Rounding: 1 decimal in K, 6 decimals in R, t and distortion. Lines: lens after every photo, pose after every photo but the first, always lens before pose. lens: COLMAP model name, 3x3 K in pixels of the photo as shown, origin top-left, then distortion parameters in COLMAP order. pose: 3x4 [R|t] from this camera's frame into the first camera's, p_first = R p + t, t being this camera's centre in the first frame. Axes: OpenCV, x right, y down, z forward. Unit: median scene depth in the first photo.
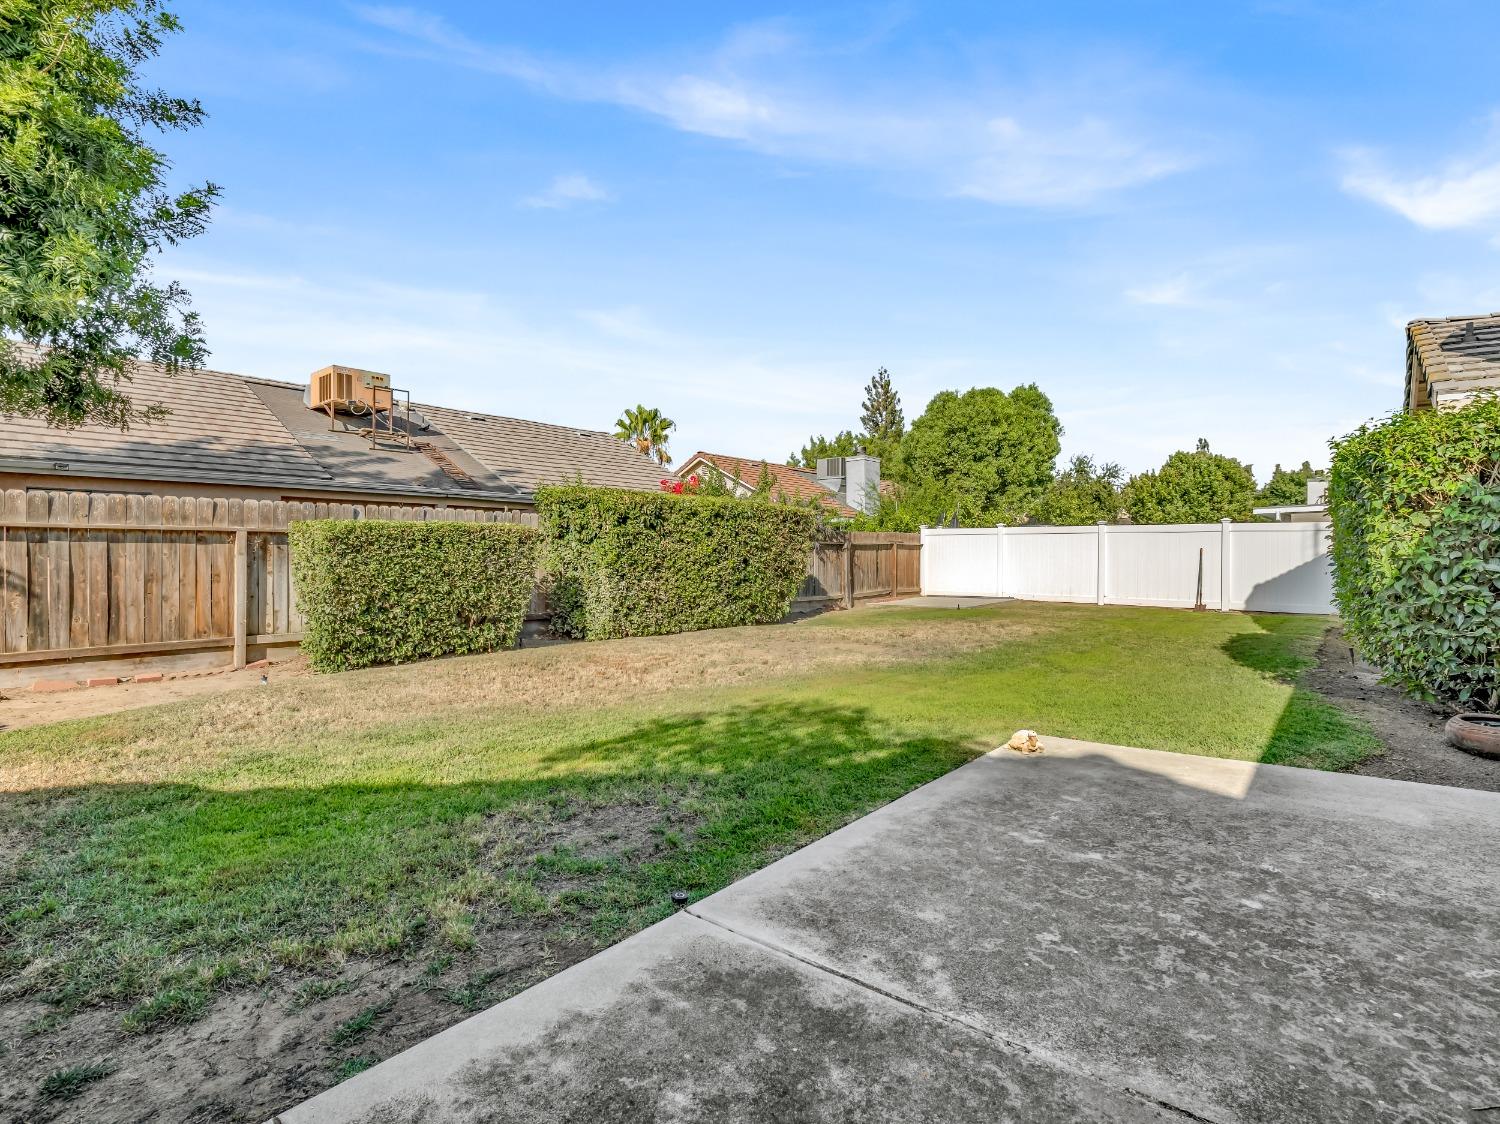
lens RADIAL K [[765.6, 0, 753.9], [0, 765.6, 559.8], [0, 0, 1]] dist [-0.014393, -0.000409]
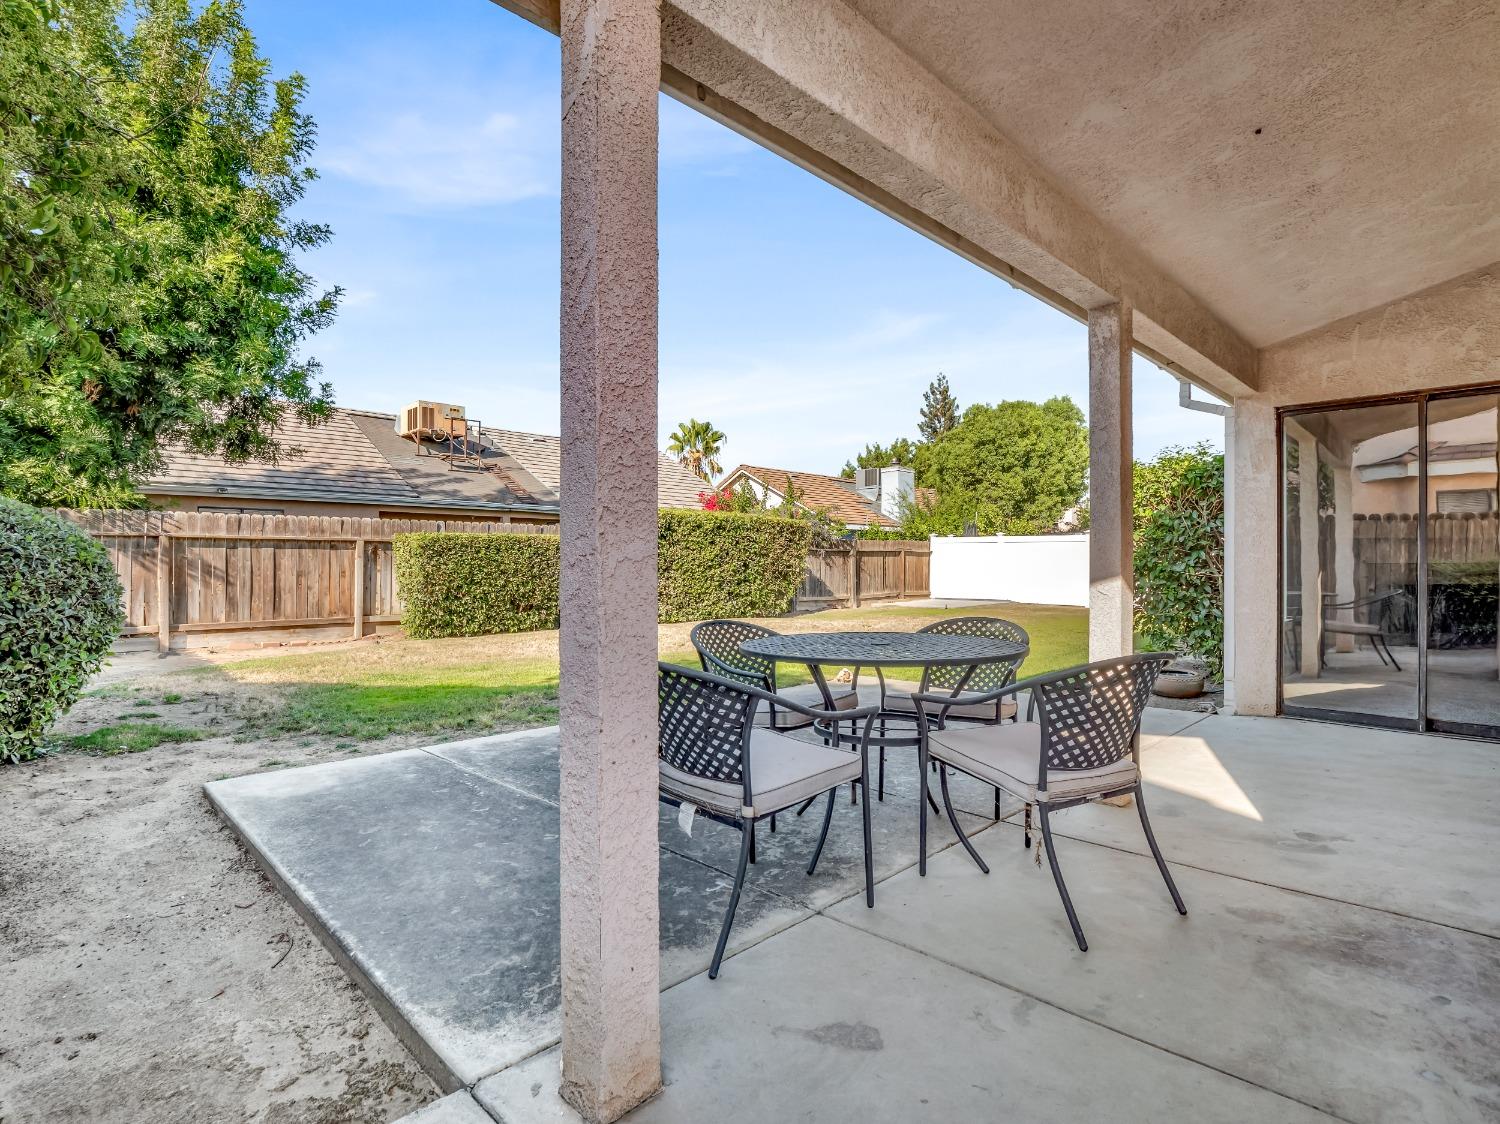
lens RADIAL K [[789.4, 0, 748.9], [0, 789.4, 561.8], [0, 0, 1]] dist [-0.010278, 0.001034]
pose [[0.995007, 0.004016, -0.099722, 0.132705], [-0.004622, 0.999972, -0.005851, 0.004608], [0.099696, 0.006283, 0.994998, -0.270341]]
